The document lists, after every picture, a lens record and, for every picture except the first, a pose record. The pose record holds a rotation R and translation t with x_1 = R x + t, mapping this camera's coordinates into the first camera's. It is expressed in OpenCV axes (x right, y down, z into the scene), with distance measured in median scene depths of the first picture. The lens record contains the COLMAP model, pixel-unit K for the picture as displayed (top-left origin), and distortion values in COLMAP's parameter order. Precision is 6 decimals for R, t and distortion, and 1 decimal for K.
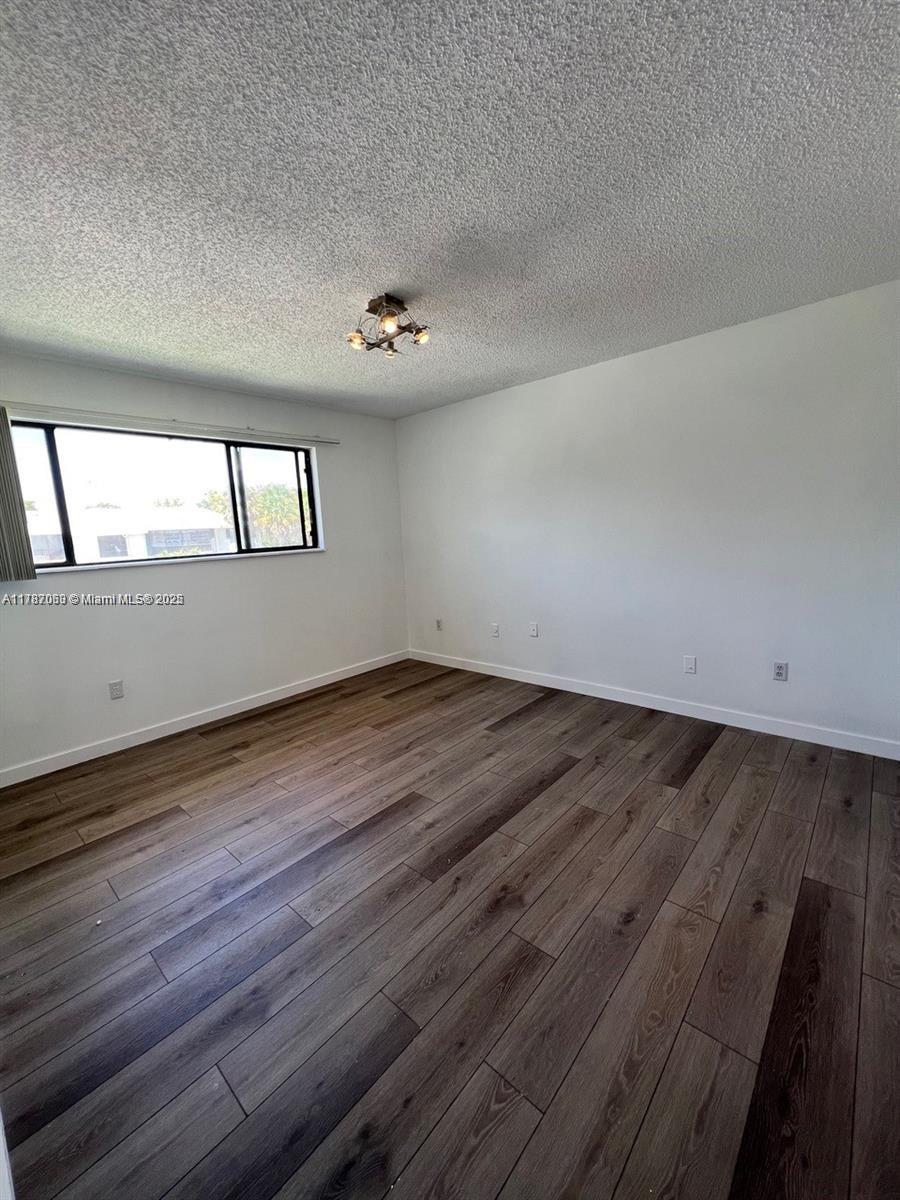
lens RADIAL K [[467.0, 0, 441.5], [0, 467.0, 600.4], [0, 0, 1]] dist [-0.001239, -0.000159]
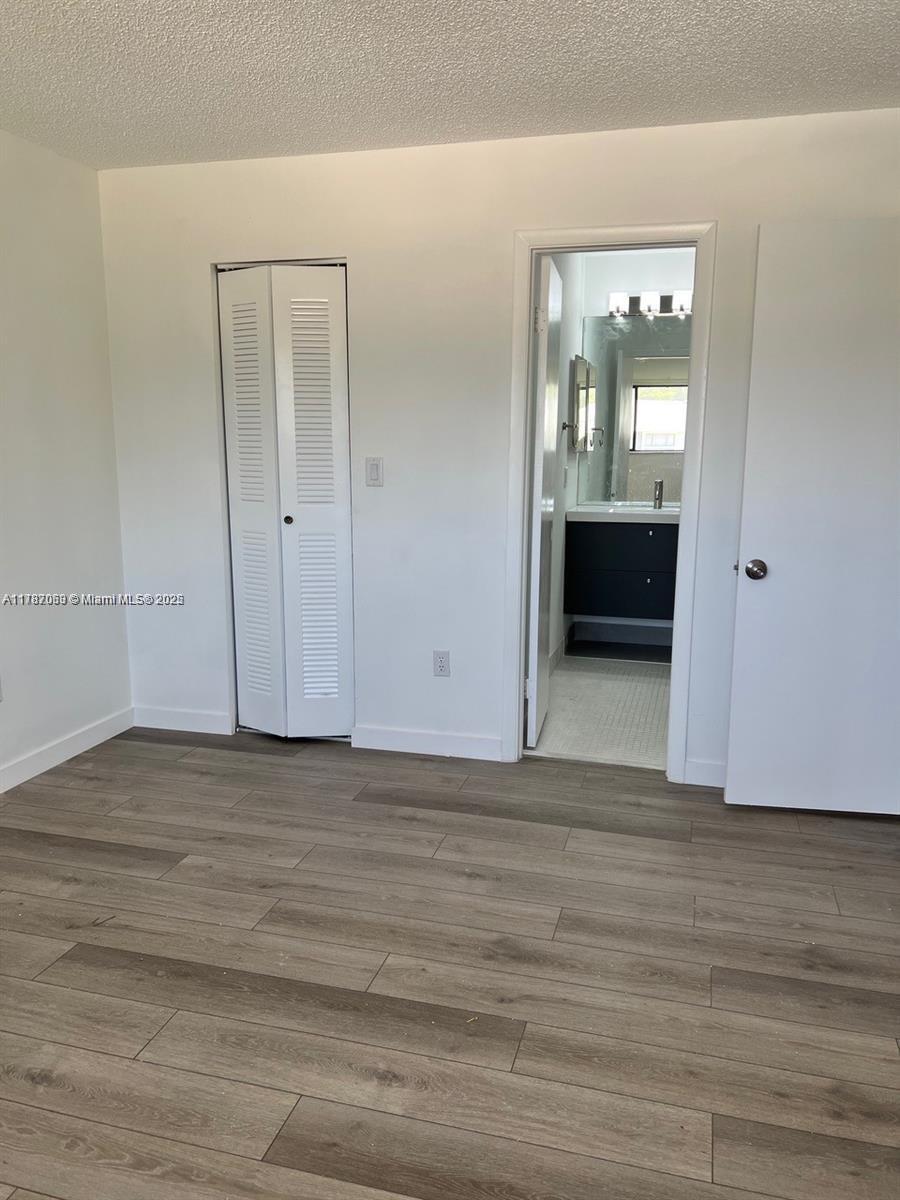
lens RADIAL K [[872.7, 0, 450.0], [0, 872.7, 600.0], [0, 0, 1]] dist [0.008463, -0.002917]
pose [[-0.429250, -0.119165, 0.895290, -0.856706], [0.158673, 0.965891, 0.204638, -0.164125], [-0.889139, 0.229899, -0.395700, 1.299723]]
